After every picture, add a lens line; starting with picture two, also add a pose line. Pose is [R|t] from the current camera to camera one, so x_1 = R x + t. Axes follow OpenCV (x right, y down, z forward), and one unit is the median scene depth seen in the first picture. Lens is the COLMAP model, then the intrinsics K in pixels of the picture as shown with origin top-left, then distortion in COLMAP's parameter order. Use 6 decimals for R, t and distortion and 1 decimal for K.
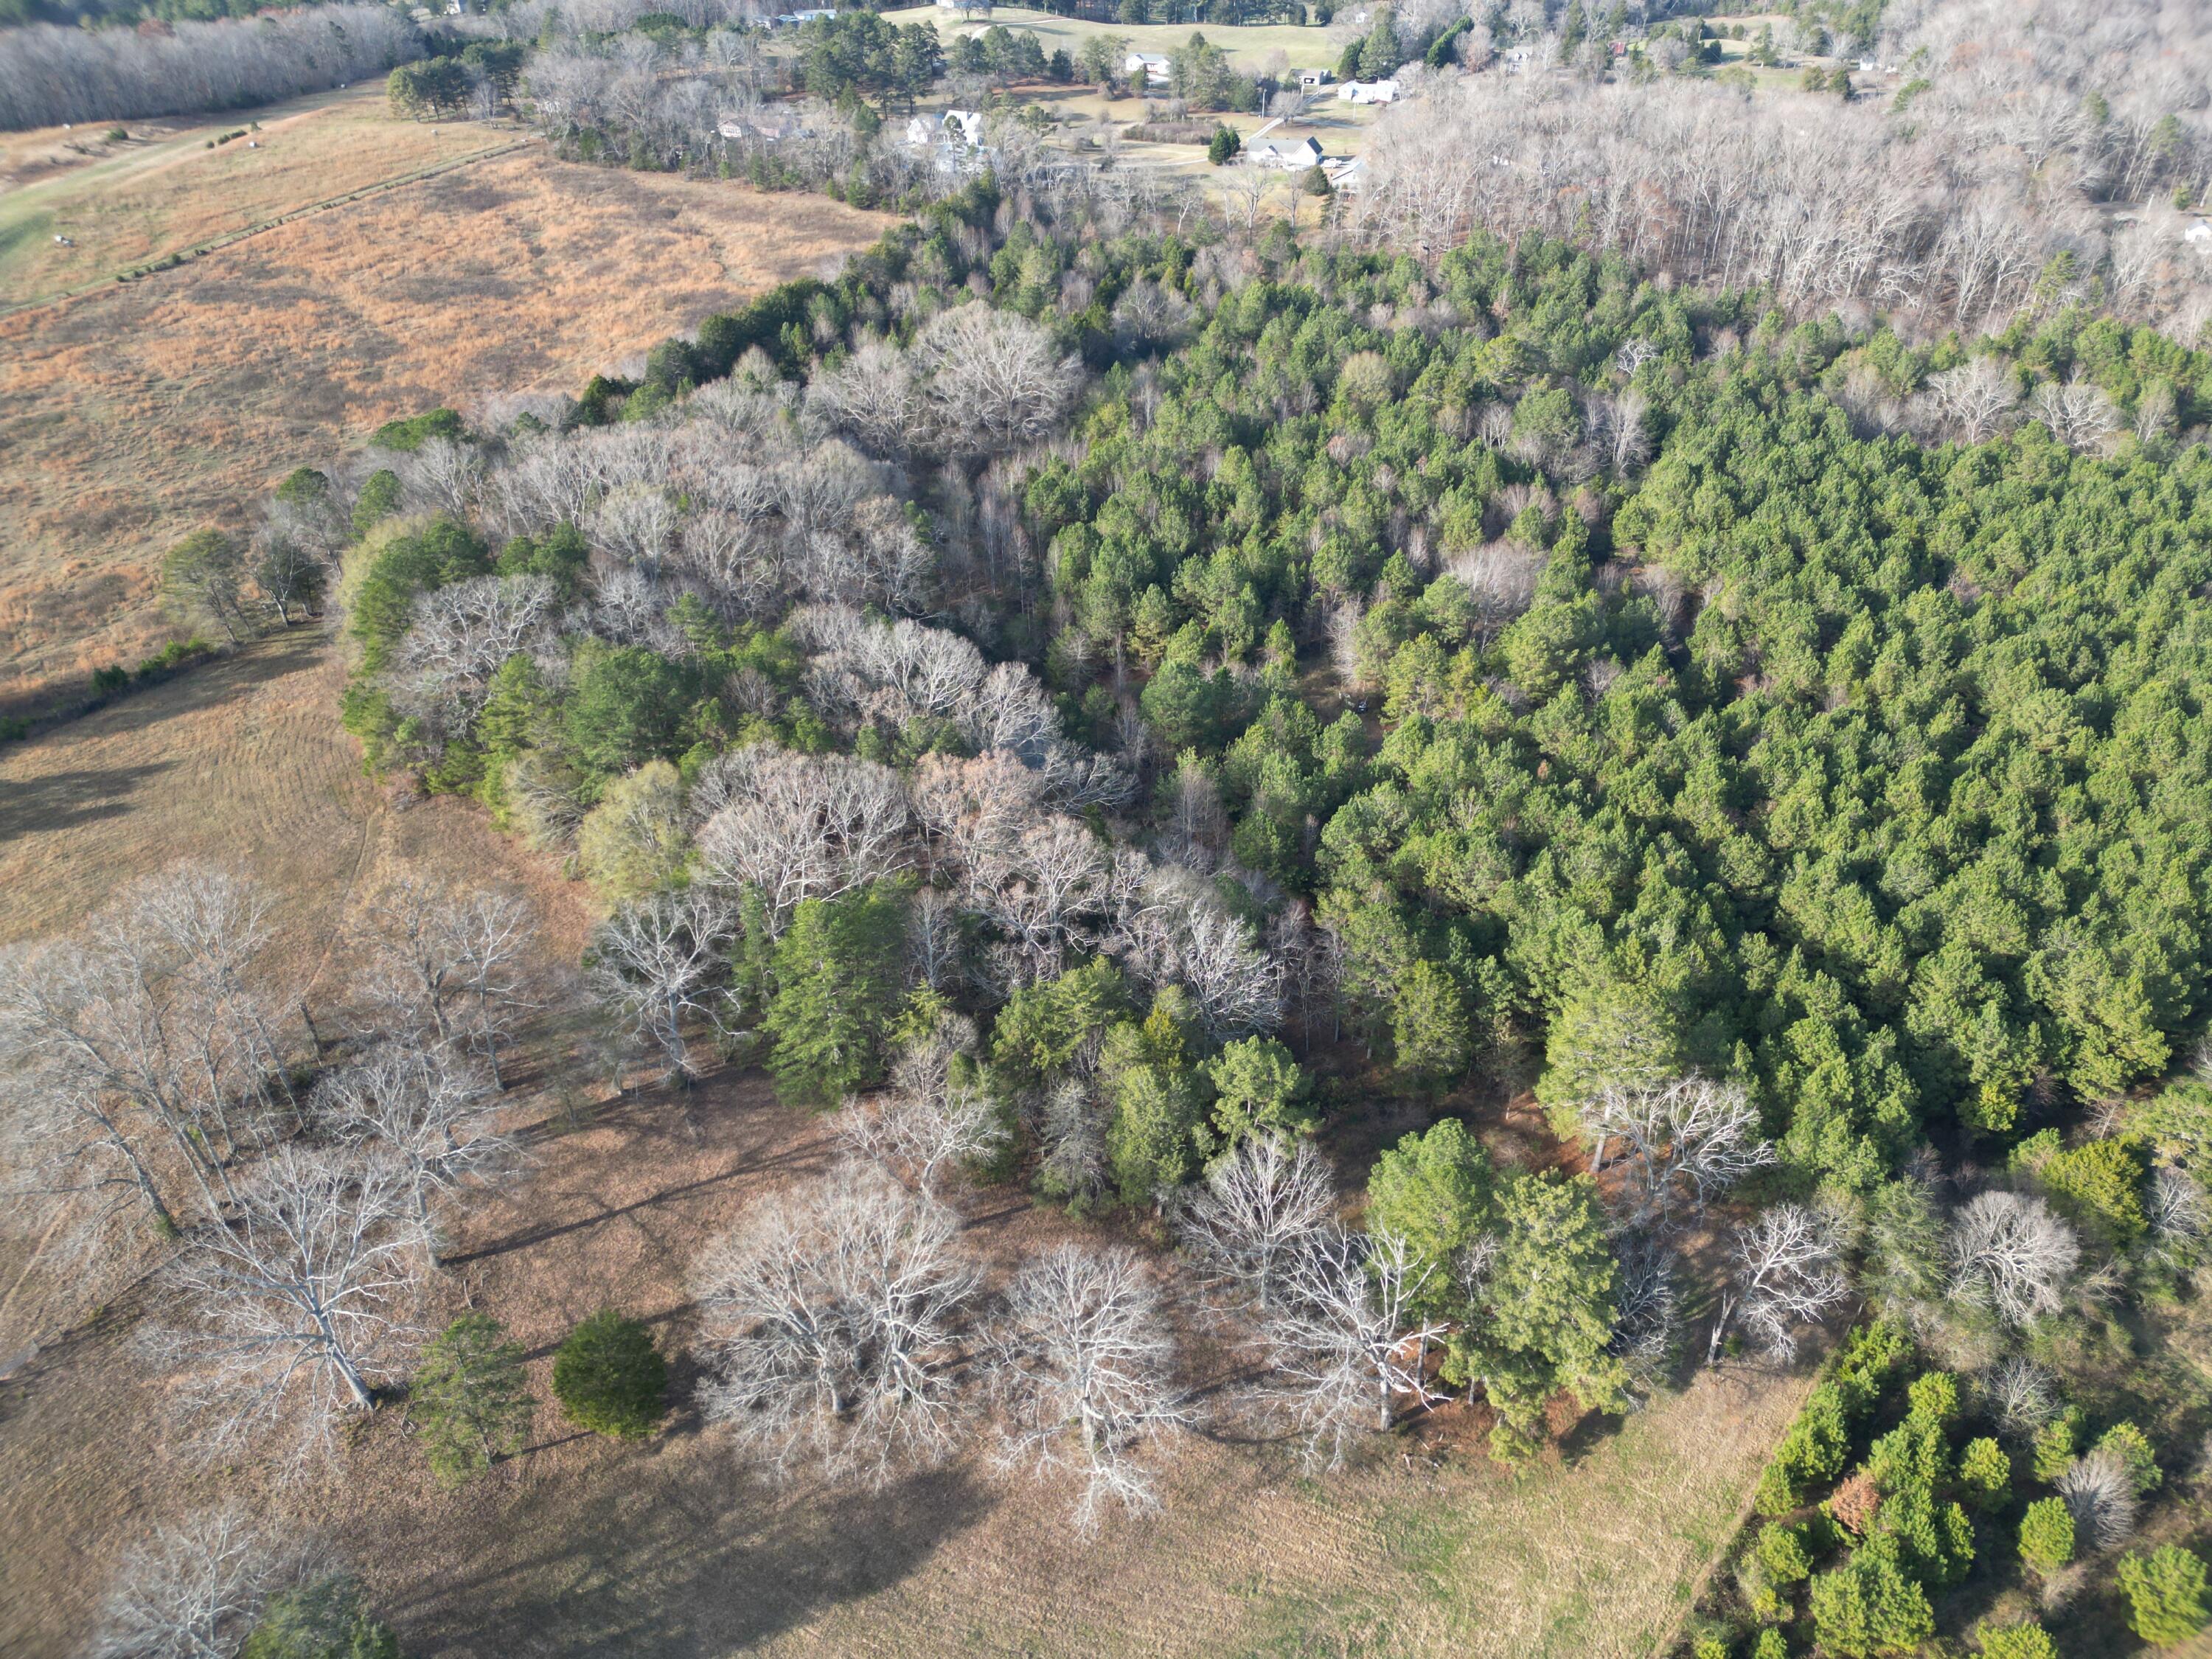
lens RADIAL K [[1536.0, 0, 1112.0], [0, 1536.0, 831.0], [0, 0, 1]] dist [0.082371, -0.080968]
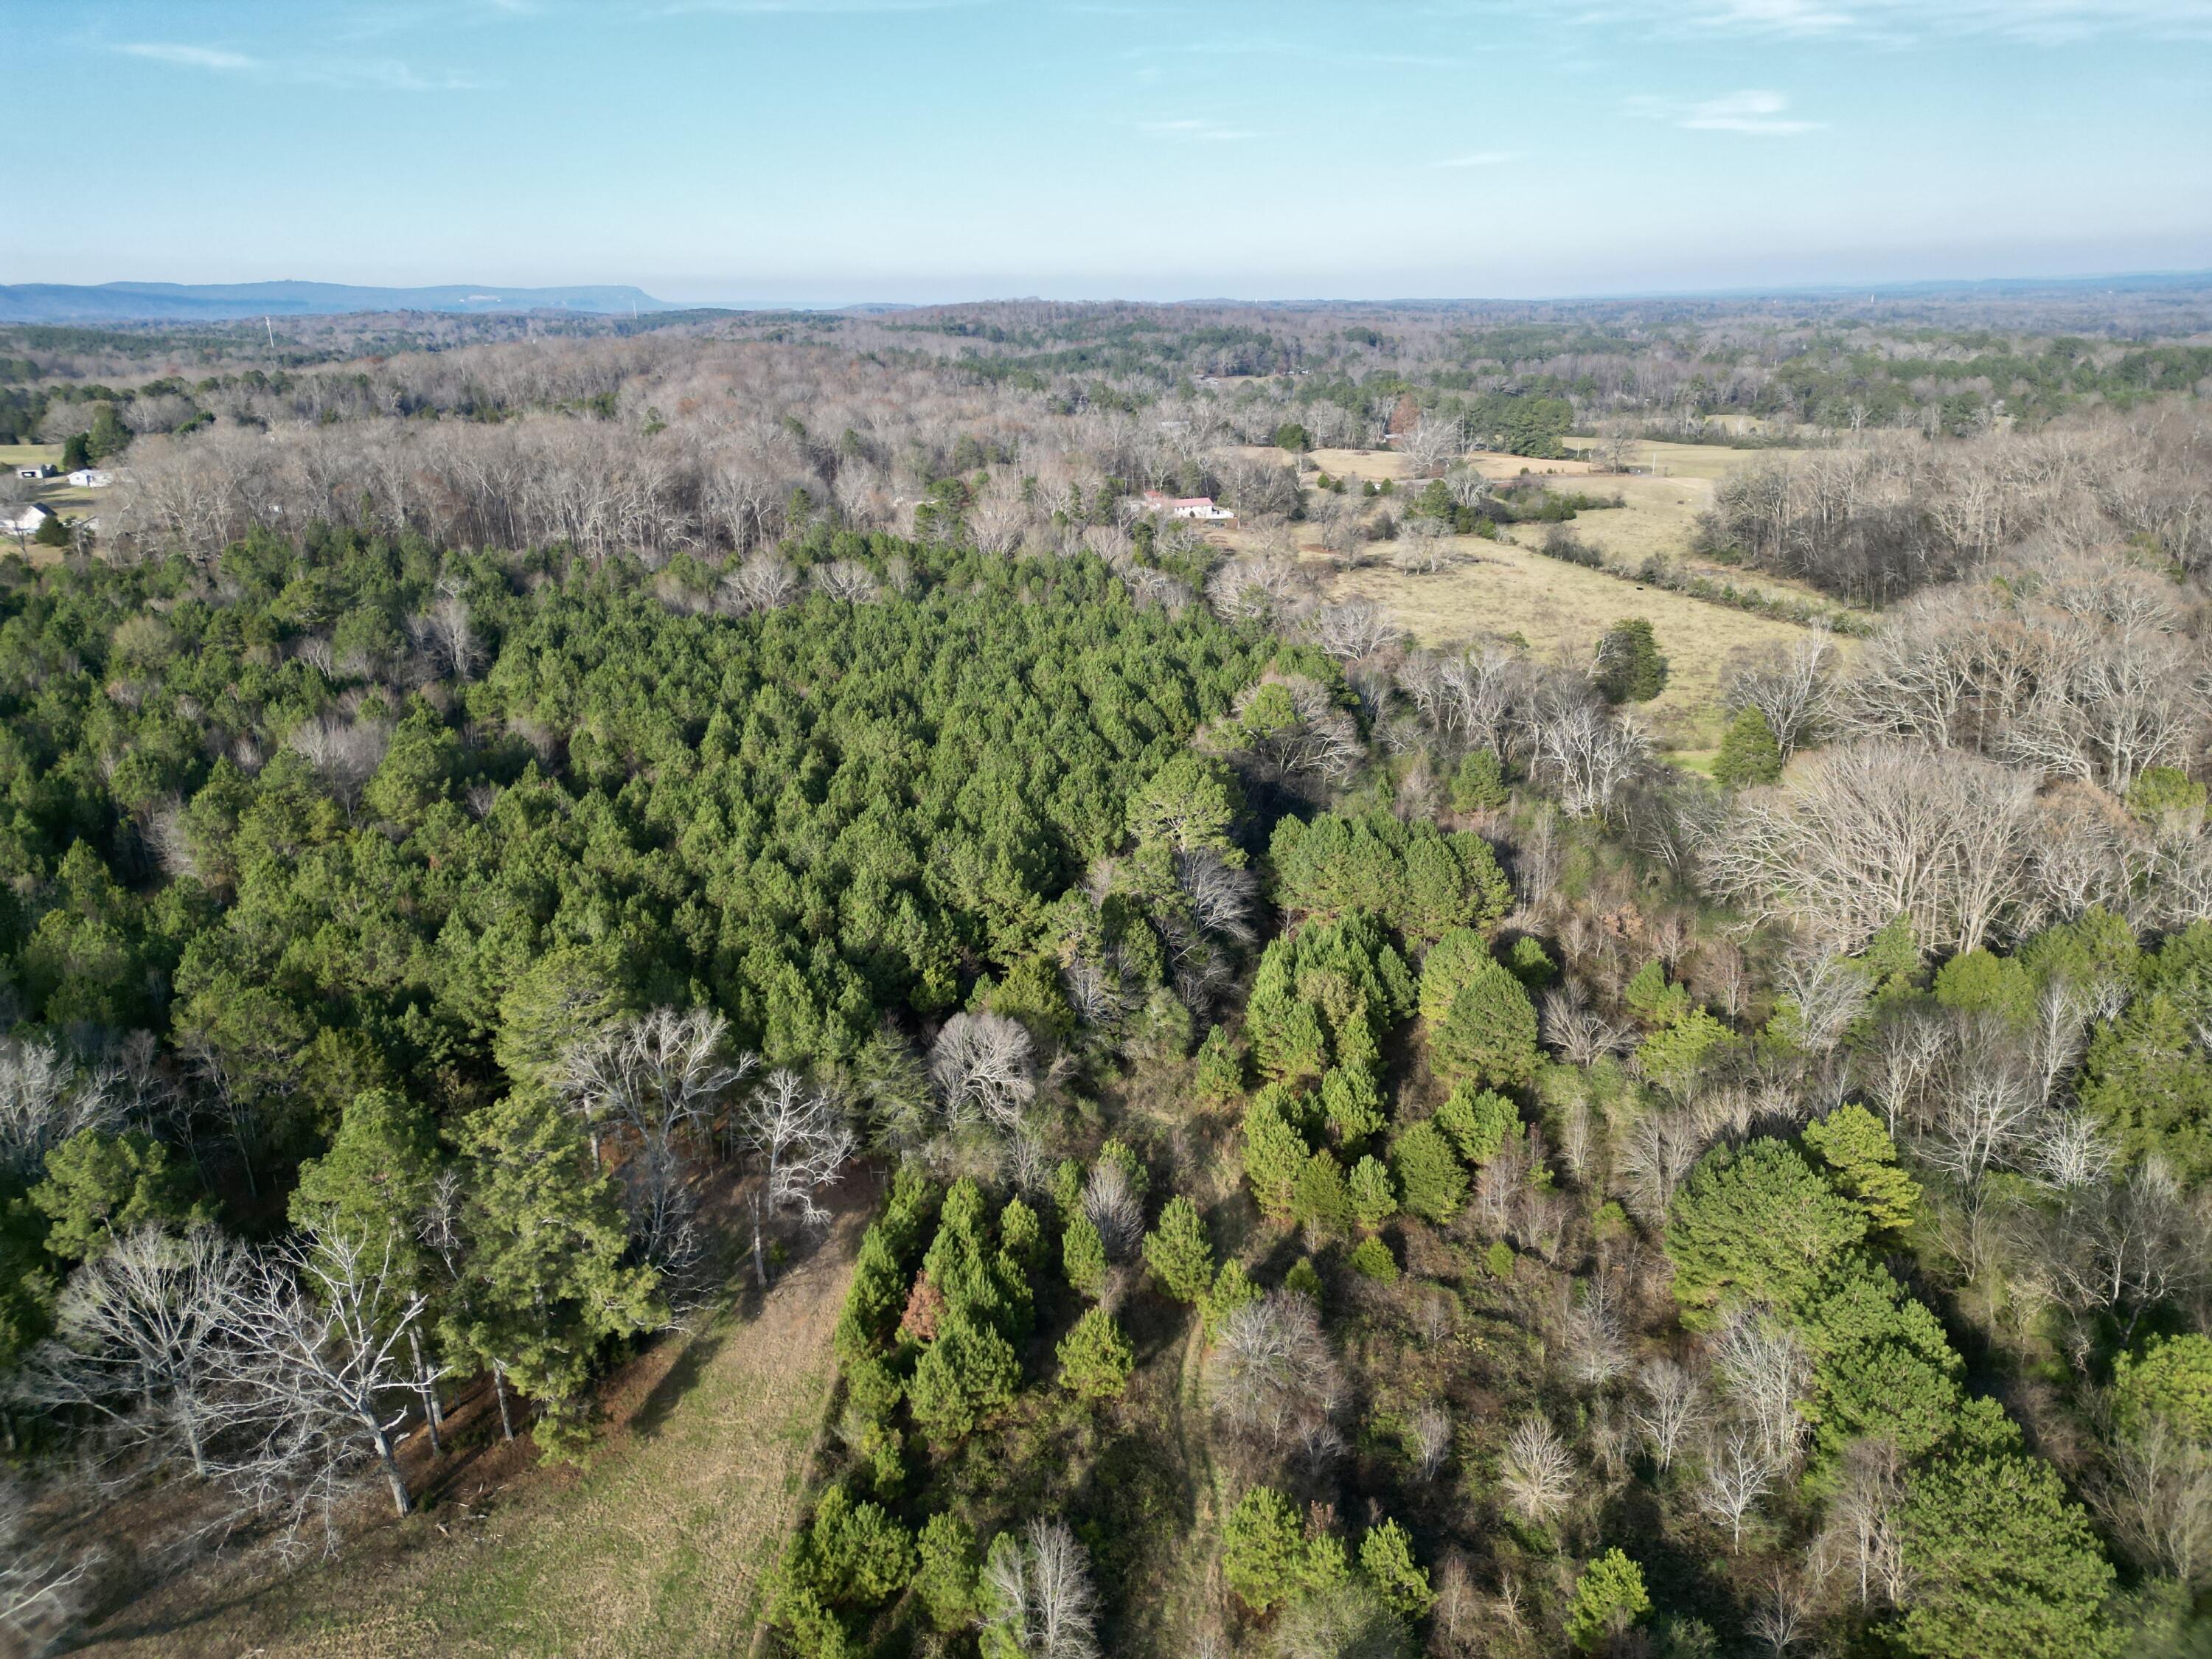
lens RADIAL K [[1536.0, 0, 1112.0], [0, 1536.0, 831.0], [0, 0, 1]] dist [0.082371, -0.080968]
pose [[0.765635, -0.218276, 0.605111, 0.038604], [0.371032, 0.918276, -0.138217, 0.258852], [-0.525489, 0.330339, 0.784052, 0.071007]]
